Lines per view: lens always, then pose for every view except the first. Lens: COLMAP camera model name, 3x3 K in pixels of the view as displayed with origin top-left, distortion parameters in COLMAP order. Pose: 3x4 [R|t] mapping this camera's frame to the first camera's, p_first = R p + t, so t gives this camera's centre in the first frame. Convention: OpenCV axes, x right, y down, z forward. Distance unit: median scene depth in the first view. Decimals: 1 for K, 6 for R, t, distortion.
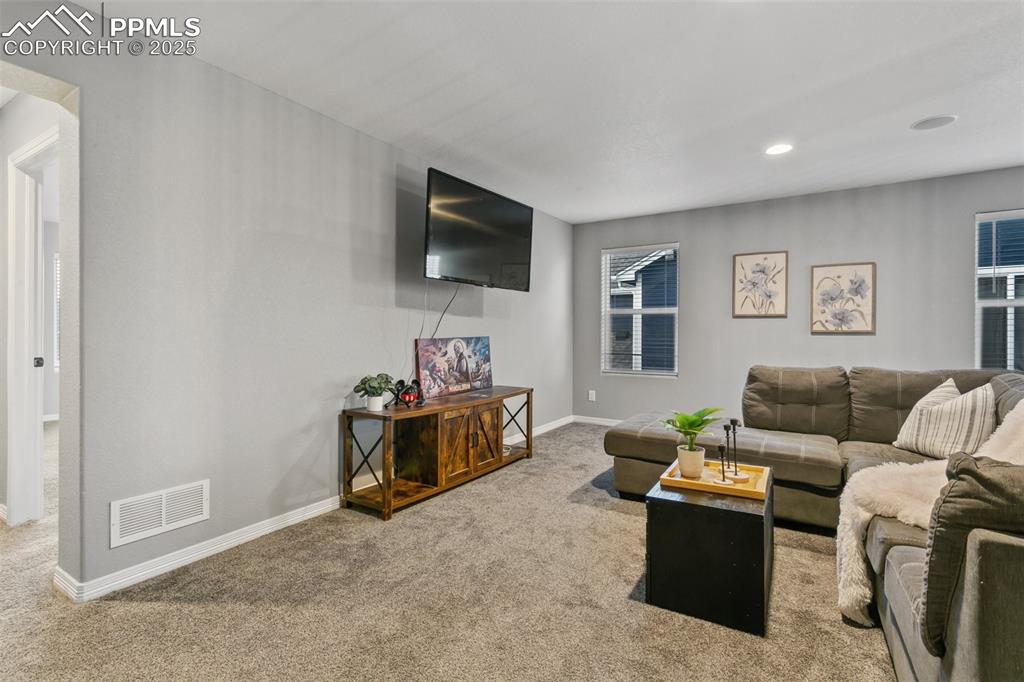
lens RADIAL K [[484.0, 0, 503.7], [0, 484.0, 338.1], [0, 0, 1]] dist [0.001496, -0.000780]
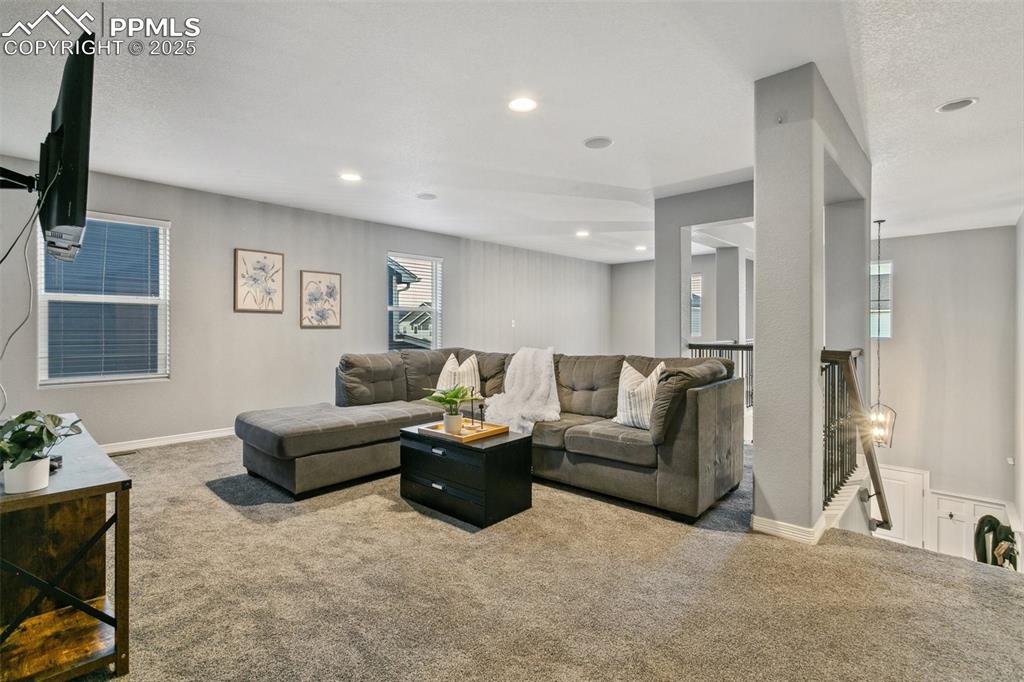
lens RADIAL K [[484.0, 0, 504.4], [0, 484.0, 334.5], [0, 0, 1]] dist [0.001496, -0.000780]
pose [[0.180132, -0.014704, 0.983533, -0.453768], [0.010475, 0.999860, 0.013029, -0.002726], [-0.983587, 0.007956, 0.180261, 0.315183]]
